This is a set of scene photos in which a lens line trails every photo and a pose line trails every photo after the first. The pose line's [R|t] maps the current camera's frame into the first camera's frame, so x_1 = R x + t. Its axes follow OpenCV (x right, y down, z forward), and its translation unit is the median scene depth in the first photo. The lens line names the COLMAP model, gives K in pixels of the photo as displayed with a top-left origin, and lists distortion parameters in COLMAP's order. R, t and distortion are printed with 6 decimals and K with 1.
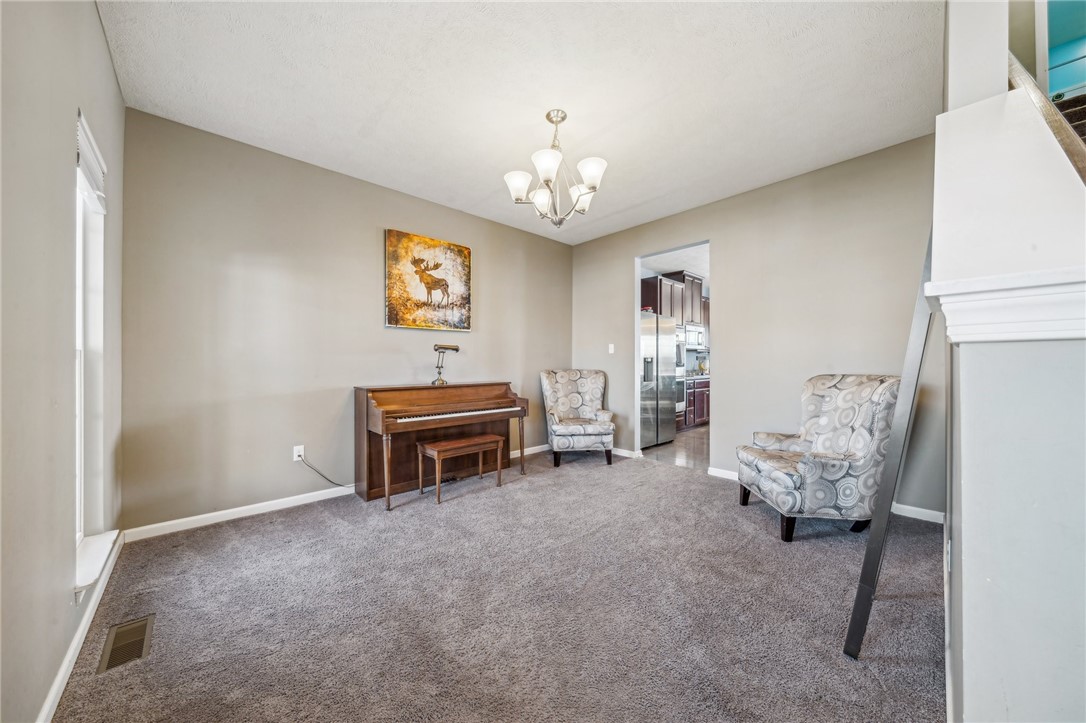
lens RADIAL K [[367.9, 0, 541.2], [0, 367.9, 363.1], [0, 0, 1]] dist [-0.000673, -0.000042]
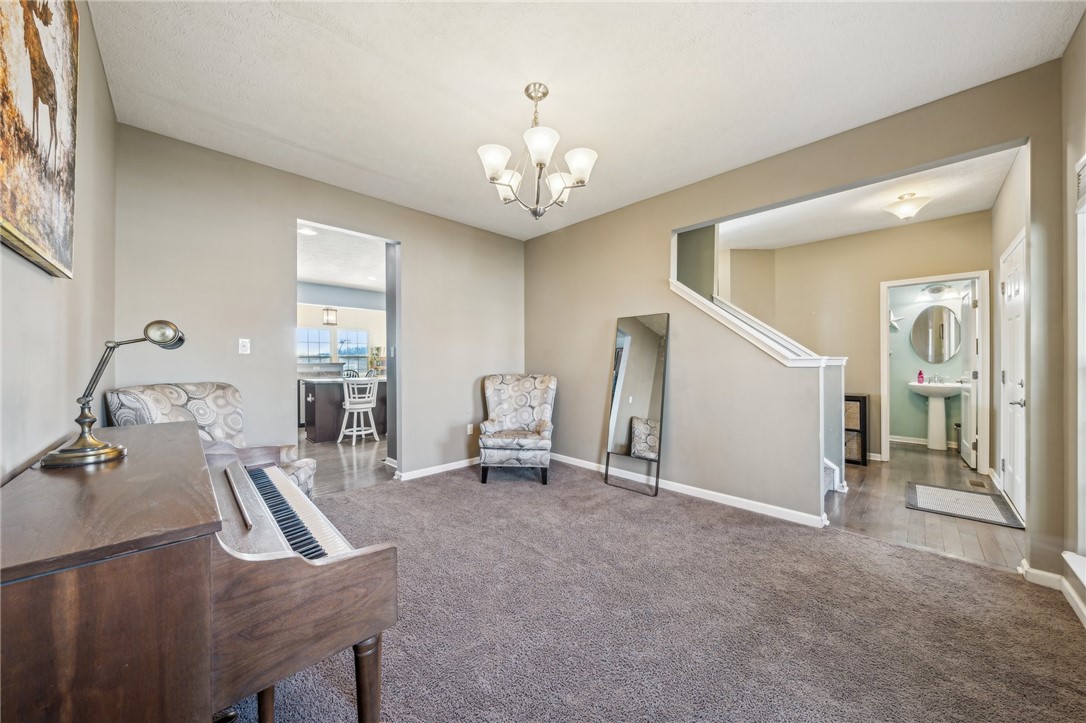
lens RADIAL K [[367.9, 0, 541.2], [0, 367.9, 363.1], [0, 0, 1]] dist [-0.000673, -0.000042]
pose [[-0.011707, -0.002637, 0.999928, -0.749881], [0.000467, 0.999996, 0.002642, -0.021970], [-0.999931, 0.000498, -0.011705, 0.895944]]
